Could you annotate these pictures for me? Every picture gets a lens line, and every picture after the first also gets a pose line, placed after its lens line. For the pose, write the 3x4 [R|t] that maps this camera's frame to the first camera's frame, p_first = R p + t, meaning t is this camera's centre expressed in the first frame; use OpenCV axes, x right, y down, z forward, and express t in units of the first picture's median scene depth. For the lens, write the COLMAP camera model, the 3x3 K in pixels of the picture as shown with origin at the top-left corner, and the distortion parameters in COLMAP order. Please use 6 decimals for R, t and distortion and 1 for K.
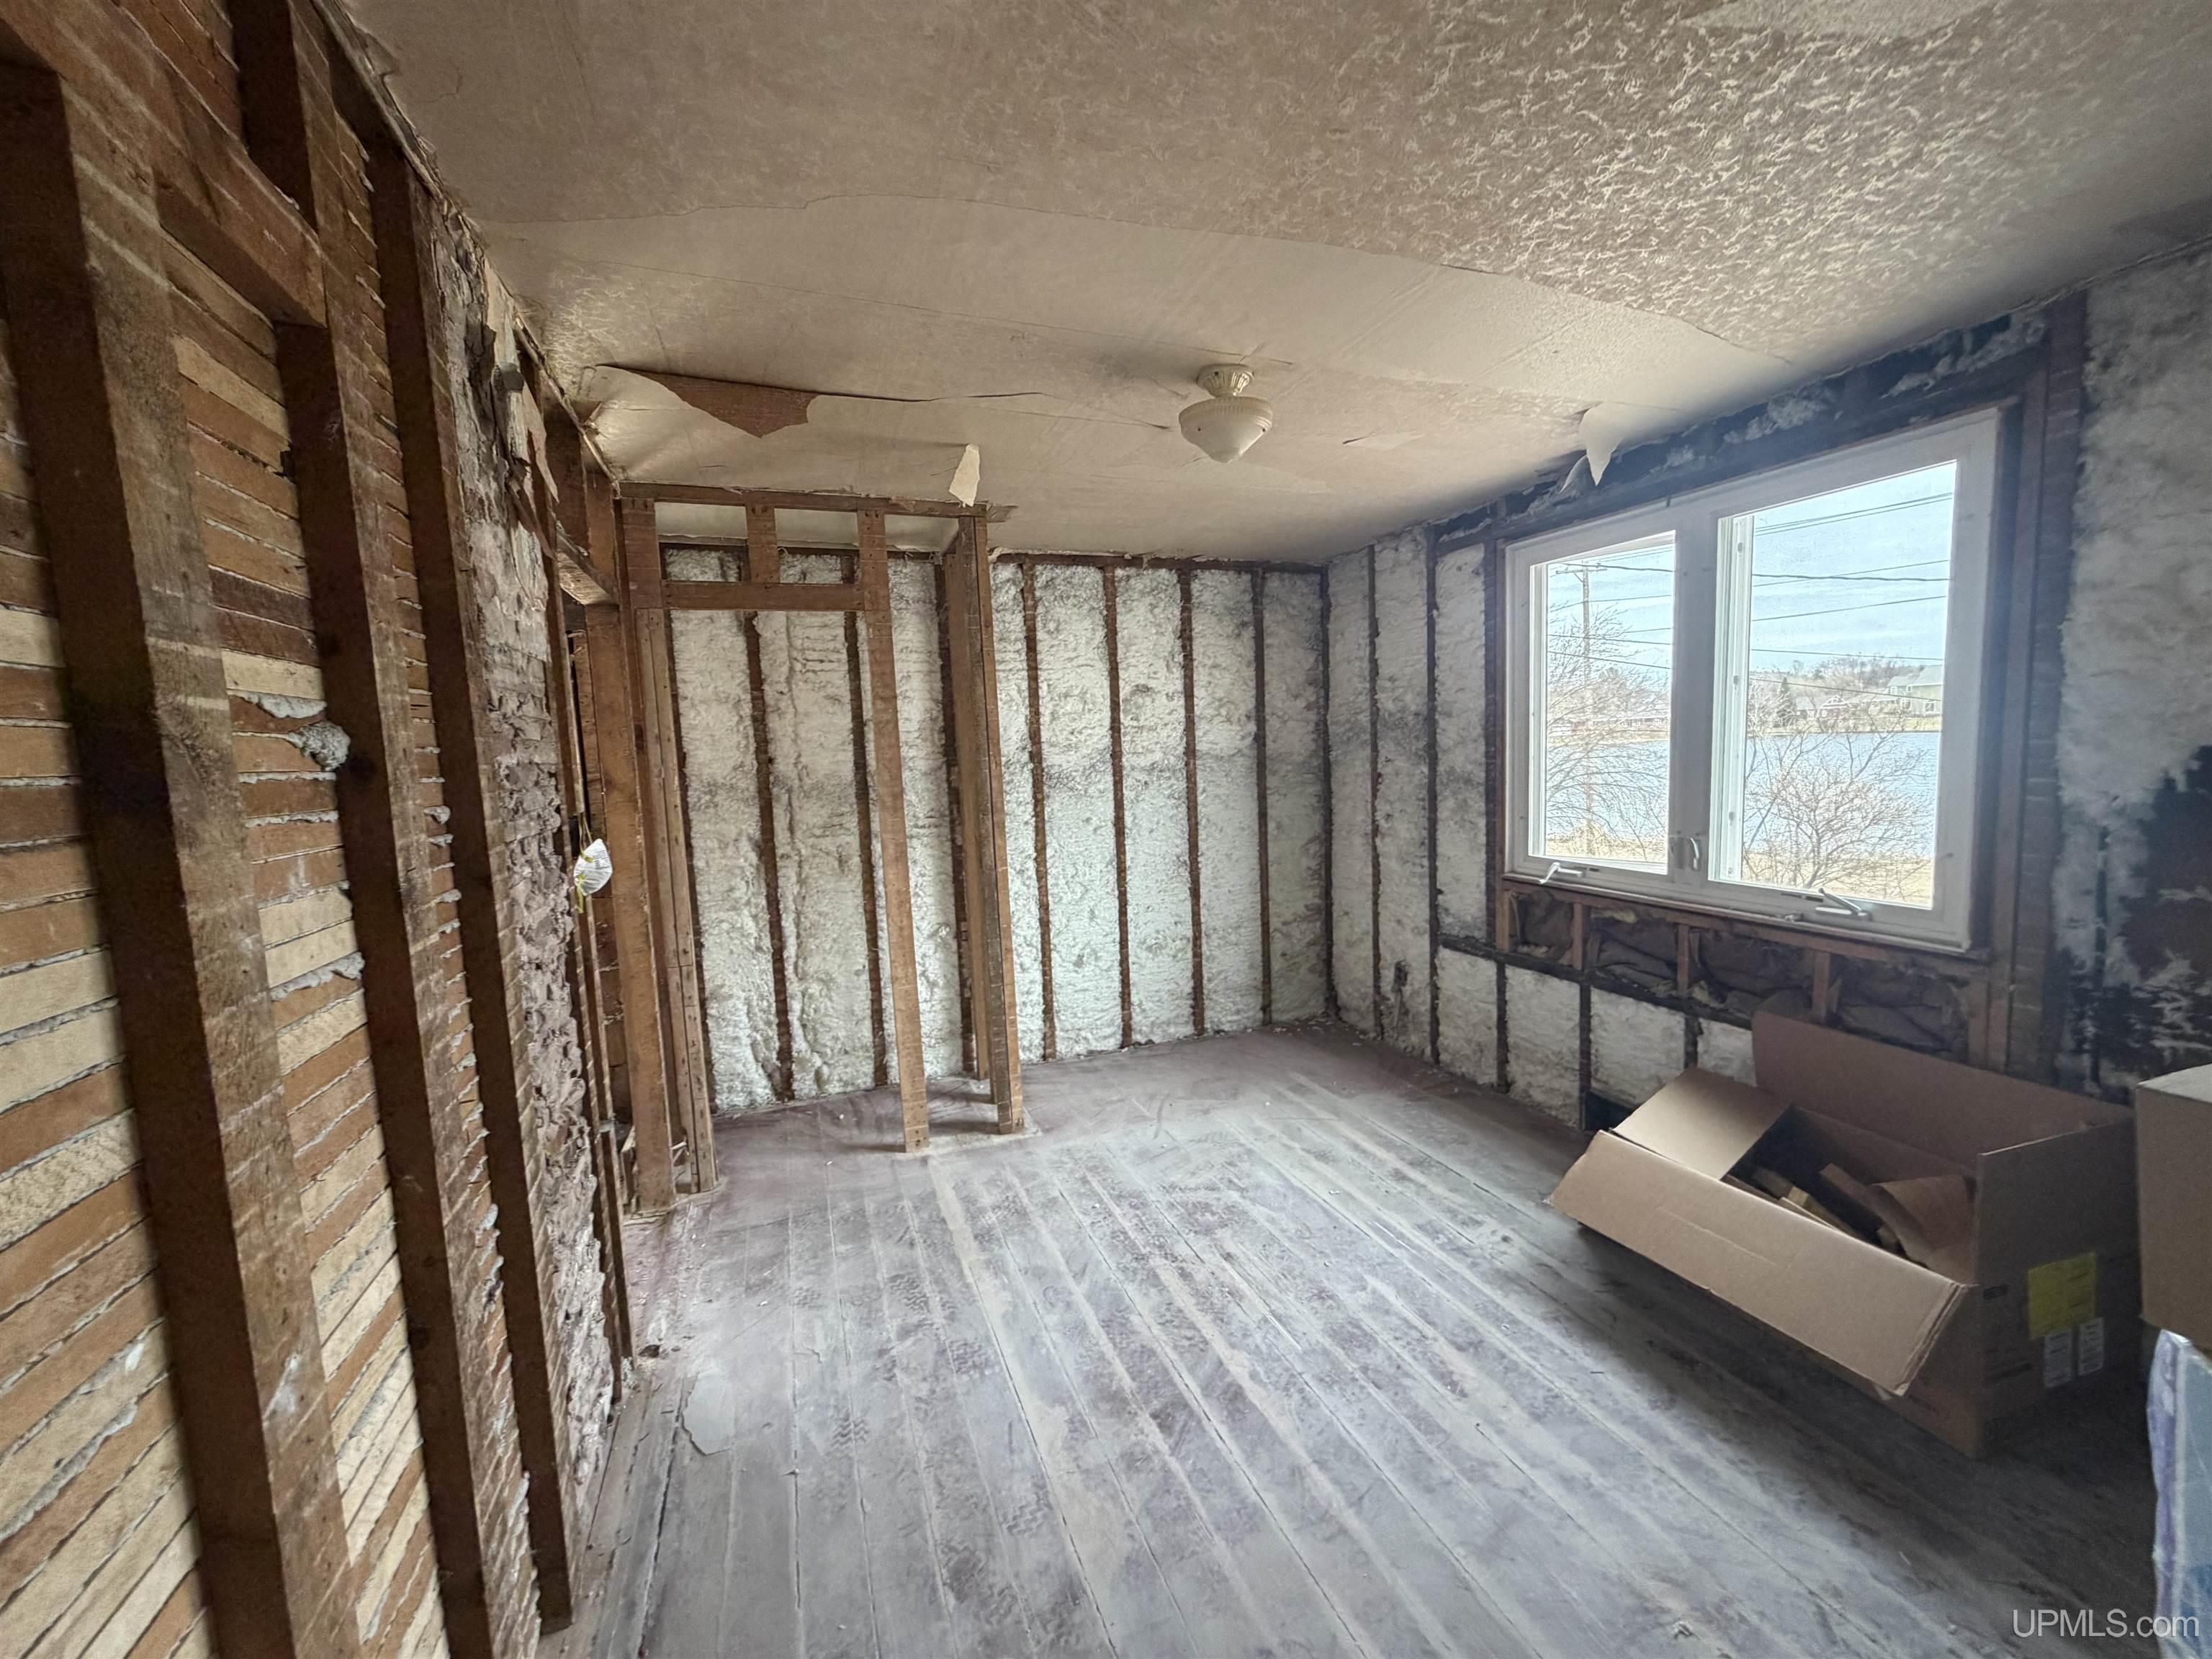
lens RADIAL K [[879.1, 0, 1106.0], [0, 879.1, 829.5], [0, 0, 1]] dist [-0.000597, 0.000450]
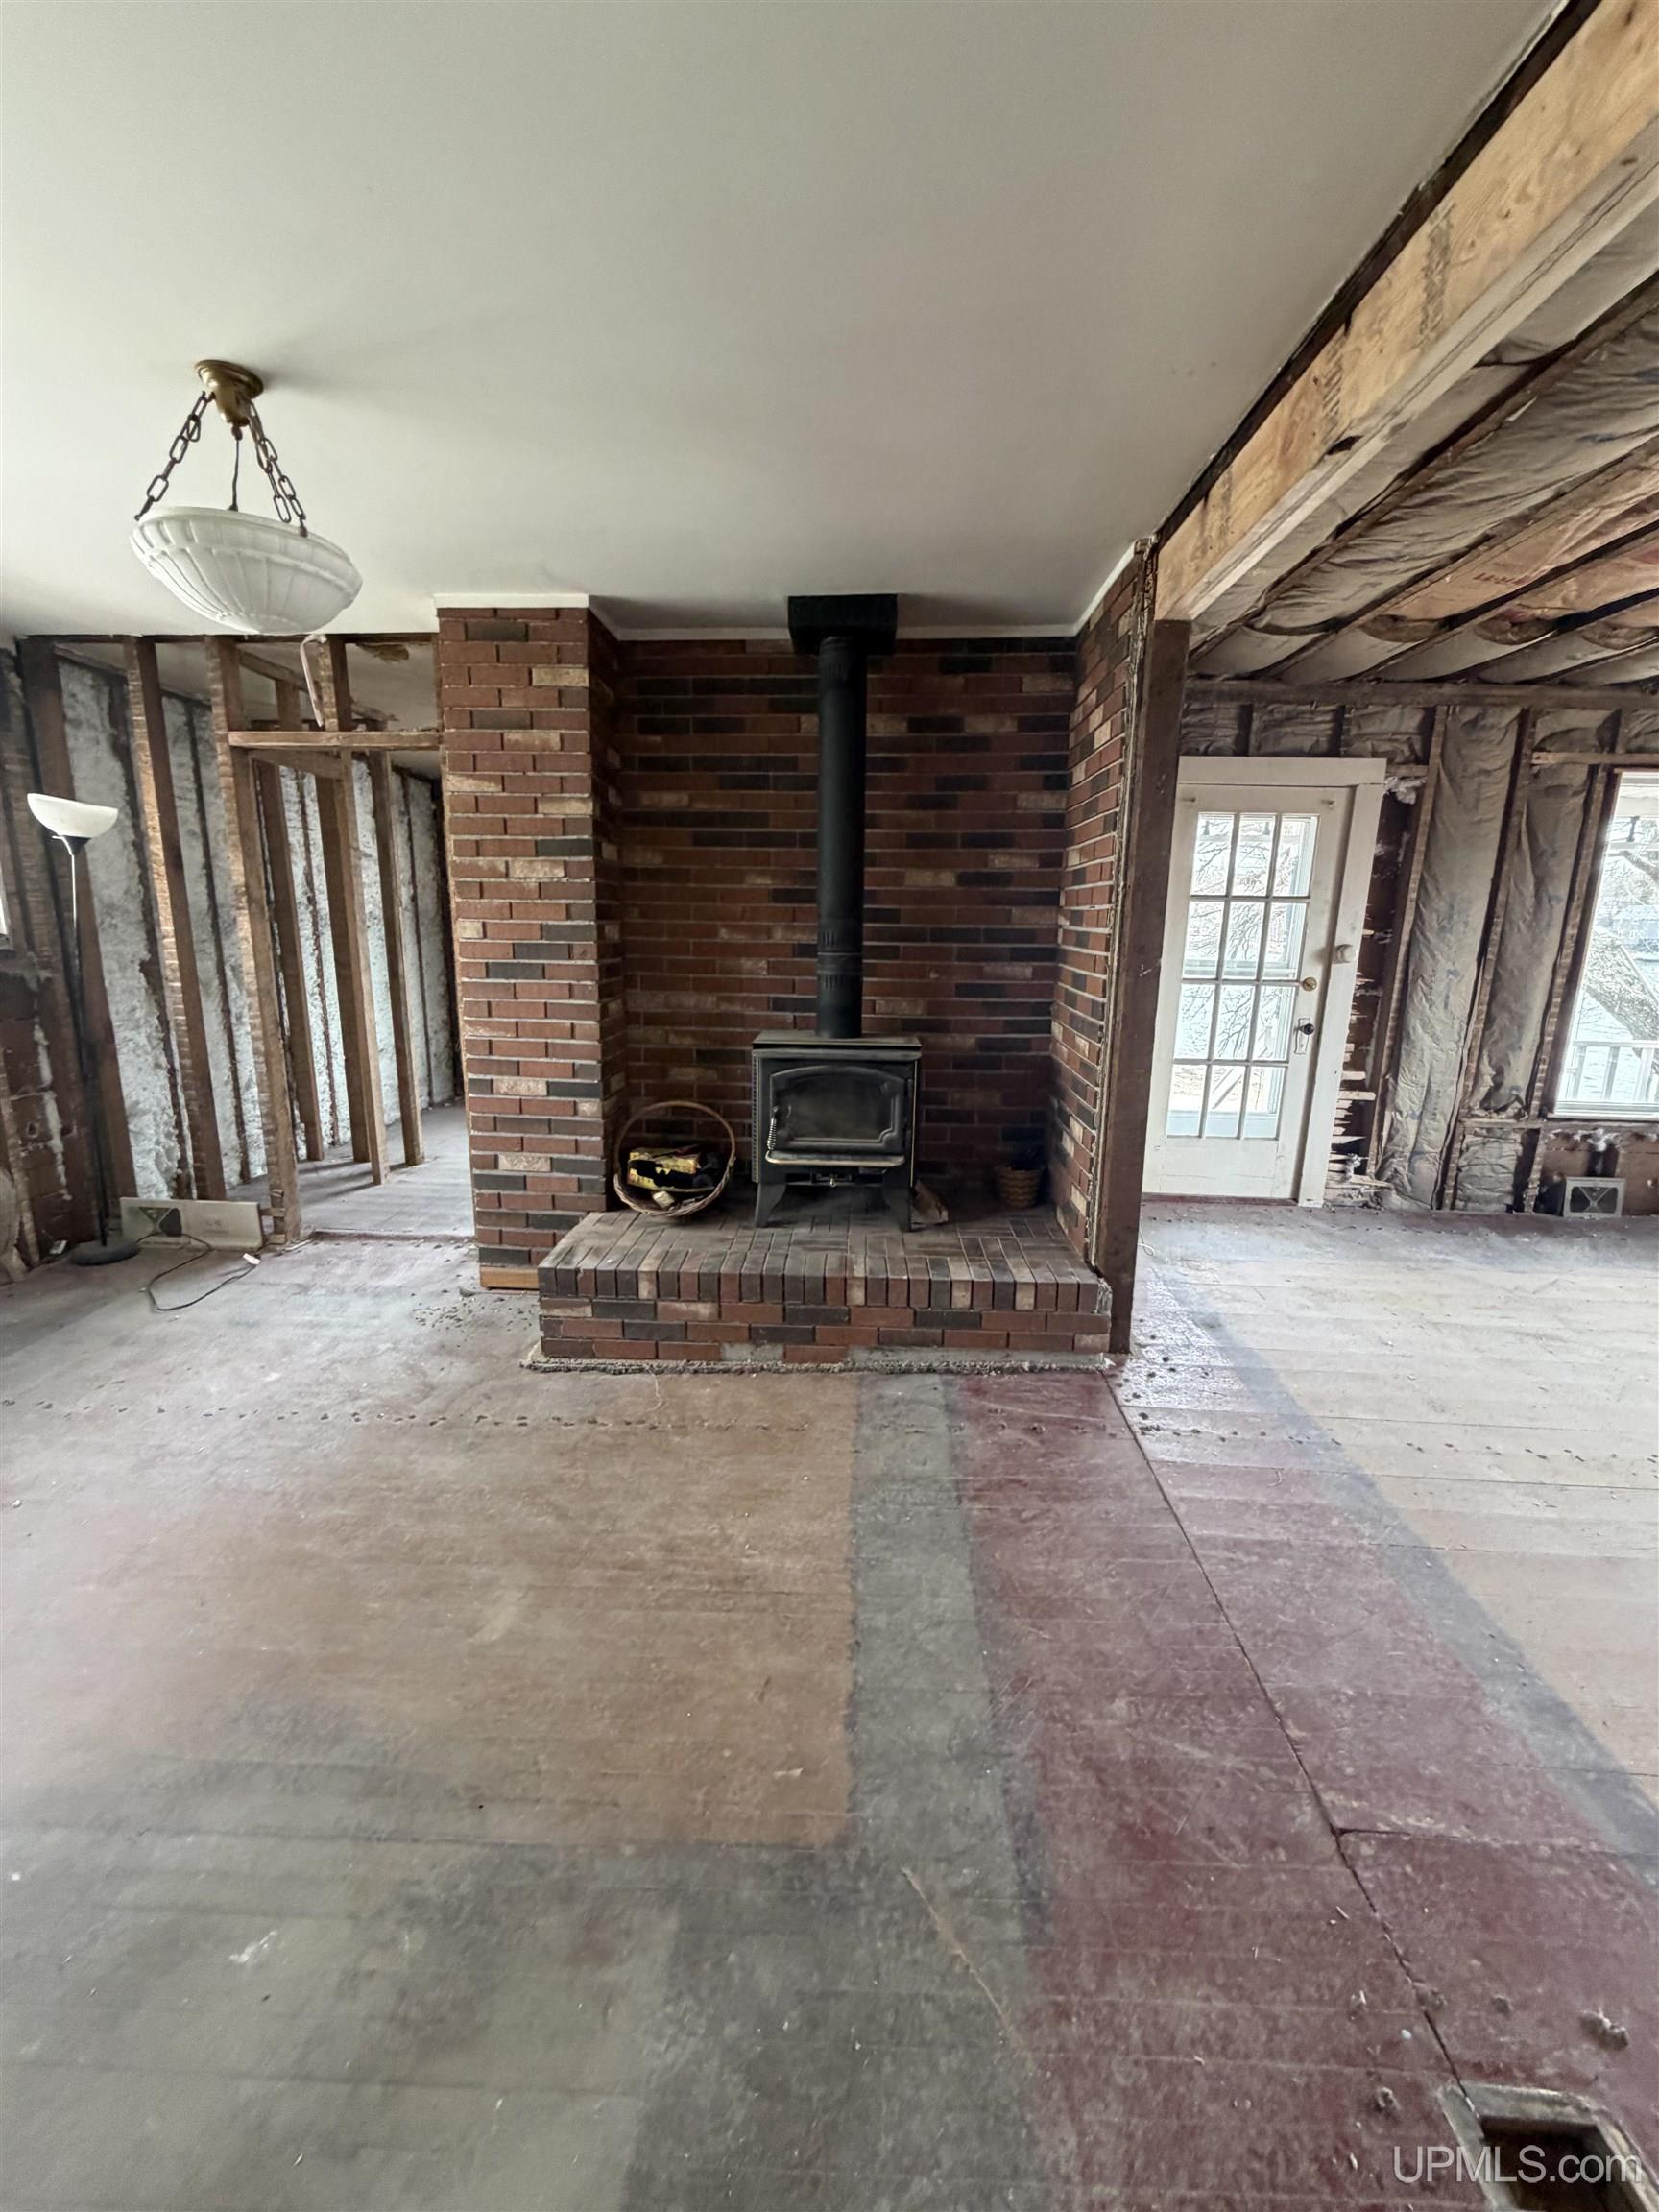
lens RADIAL K [[879.1, 0, 829.6], [0, 879.1, 1099.5], [0, 0, 1]] dist [-0.000597, 0.000450]
pose [[0.376599, -0.137956, 0.916047, -1.060269], [0.061027, 0.990396, 0.124064, 0.092748], [-0.924364, 0.009181, 0.381401, -0.160456]]
